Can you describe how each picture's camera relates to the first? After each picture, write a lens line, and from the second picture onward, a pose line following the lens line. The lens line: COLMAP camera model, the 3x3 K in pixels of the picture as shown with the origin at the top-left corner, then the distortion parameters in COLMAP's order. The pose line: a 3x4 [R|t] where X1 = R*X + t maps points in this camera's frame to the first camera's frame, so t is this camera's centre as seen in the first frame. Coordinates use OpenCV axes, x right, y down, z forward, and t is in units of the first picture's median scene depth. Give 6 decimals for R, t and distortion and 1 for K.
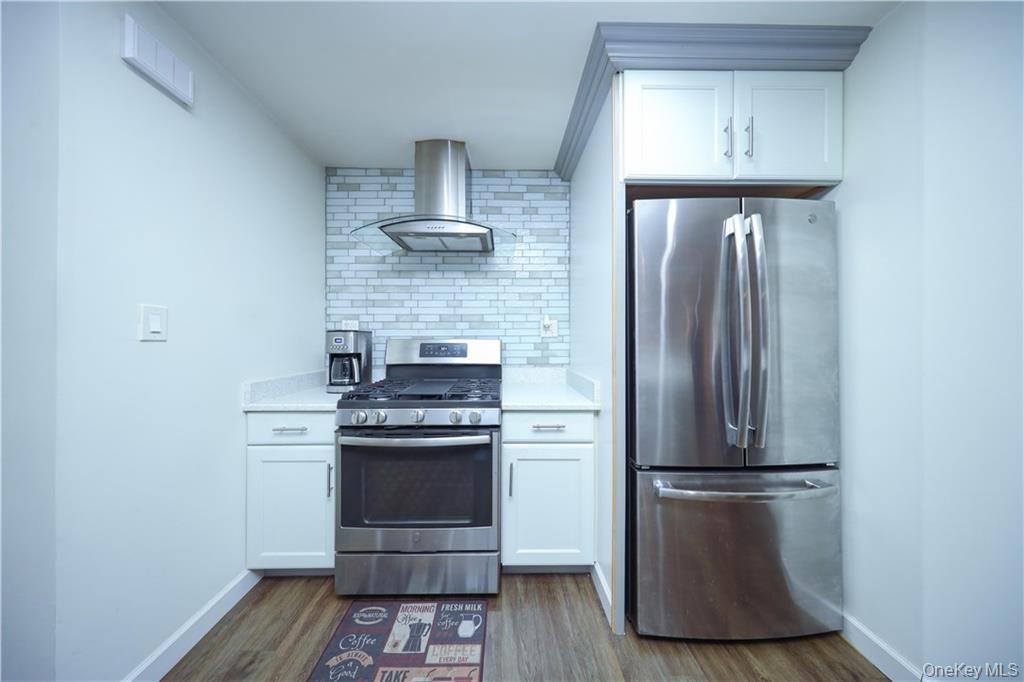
lens RADIAL K [[298.0, 0, 507.1], [0, 298.0, 338.2], [0, 0, 1]] dist [0.000348, 0.000115]
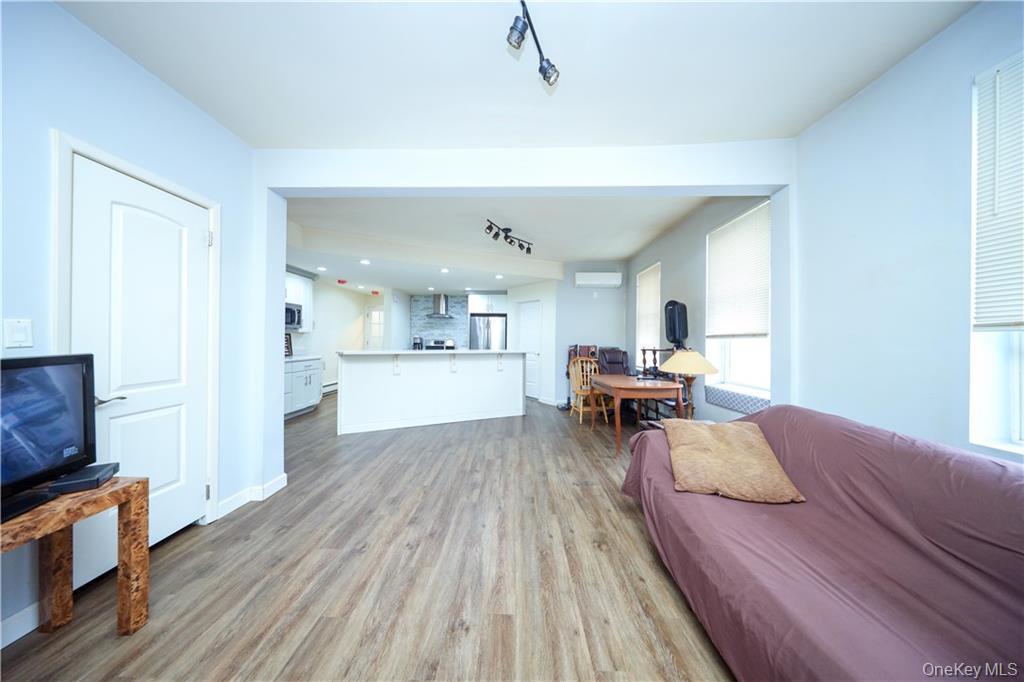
lens RADIAL K [[298.0, 0, 507.1], [0, 298.0, 338.2], [0, 0, 1]] dist [0.000348, 0.000115]
pose [[0.999205, 0.007119, -0.039233, 0.974590], [-0.007244, 0.999969, -0.003034, -0.017993], [0.039210, 0.003316, 0.999225, -3.430183]]
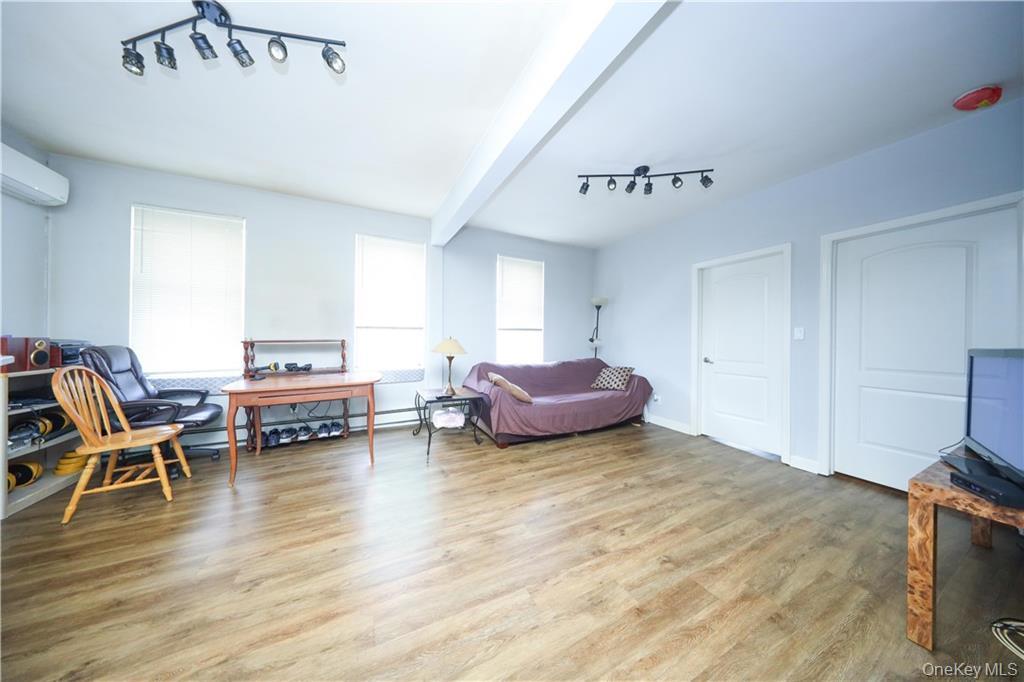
lens RADIAL K [[298.0, 0, 507.1], [0, 298.0, 338.2], [0, 0, 1]] dist [0.000348, 0.000115]
pose [[-0.436188, -0.003094, 0.899850, -0.177526], [-0.015401, 0.999873, -0.004027, 0.027025], [-0.899724, -0.015615, -0.436181, -1.554265]]
